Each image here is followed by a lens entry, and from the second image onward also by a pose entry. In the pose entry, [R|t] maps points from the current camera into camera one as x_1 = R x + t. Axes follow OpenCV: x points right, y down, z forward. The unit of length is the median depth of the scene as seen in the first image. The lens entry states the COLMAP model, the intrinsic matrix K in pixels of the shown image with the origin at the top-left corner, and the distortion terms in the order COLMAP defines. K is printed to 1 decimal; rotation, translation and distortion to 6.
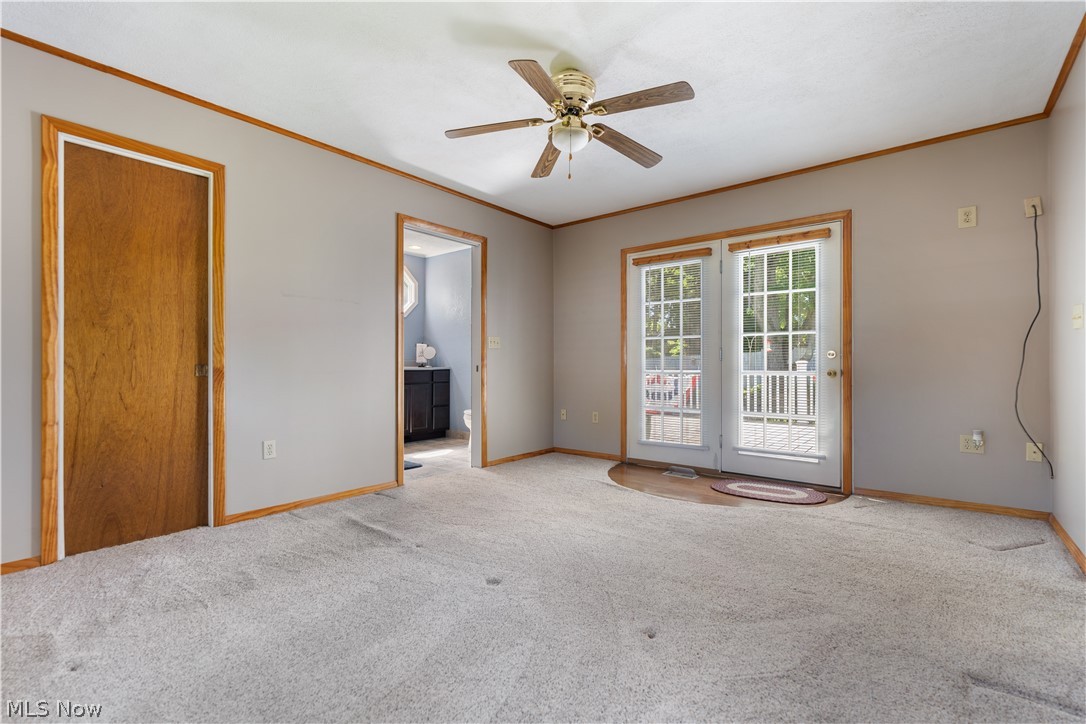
lens RADIAL K [[489.1, 0, 544.7], [0, 489.1, 363.8], [0, 0, 1]] dist [-0.010795, 0.003349]
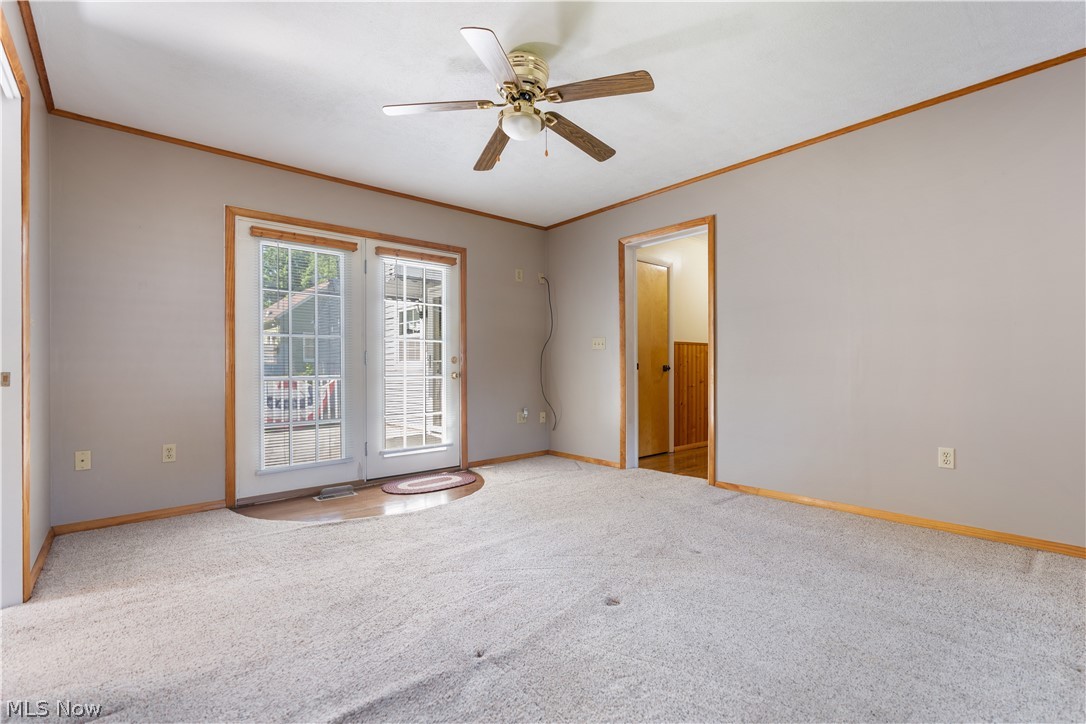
lens RADIAL K [[489.1, 0, 551.6], [0, 489.1, 362.9], [0, 0, 1]] dist [-0.010795, 0.003349]
pose [[0.160455, 0.009298, 0.986999, -0.550702], [0.004245, 0.999940, -0.010110, 0.002017], [-0.987034, 0.005812, 0.160406, 0.509297]]
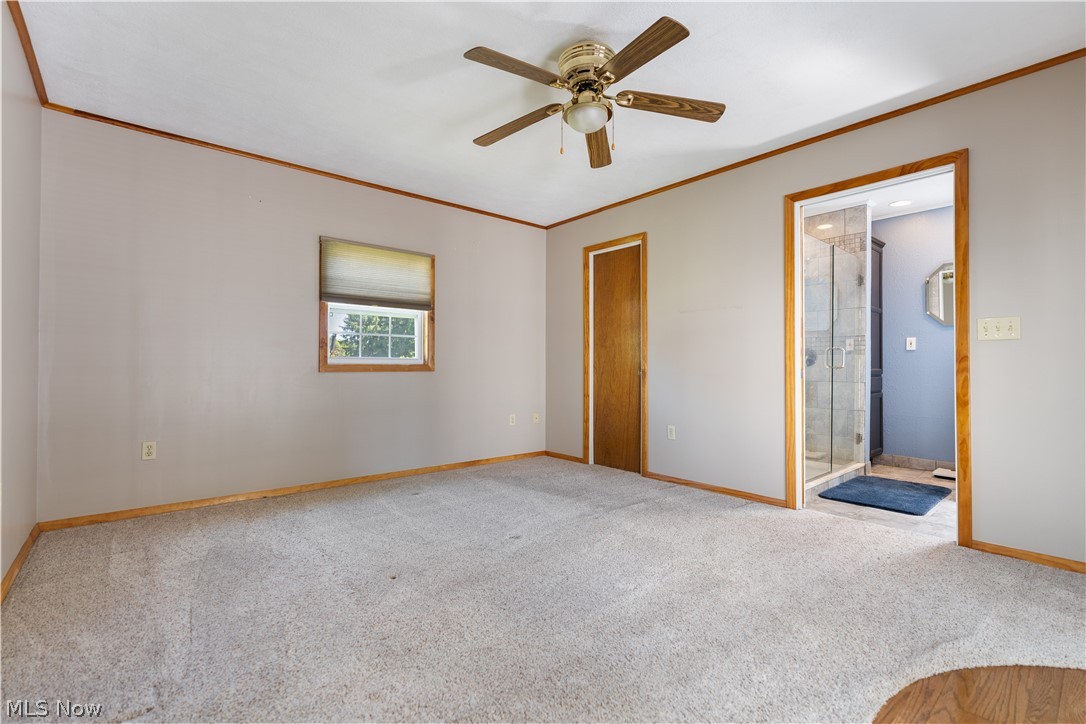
lens RADIAL K [[489.1, 0, 537.4], [0, 489.1, 364.4], [0, 0, 1]] dist [-0.010795, 0.003349]
pose [[-0.197800, -0.003538, -0.980236, 0.609592], [-0.001246, 0.999994, -0.003358, -0.001570], [0.980242, 0.000557, -0.197804, 0.700464]]
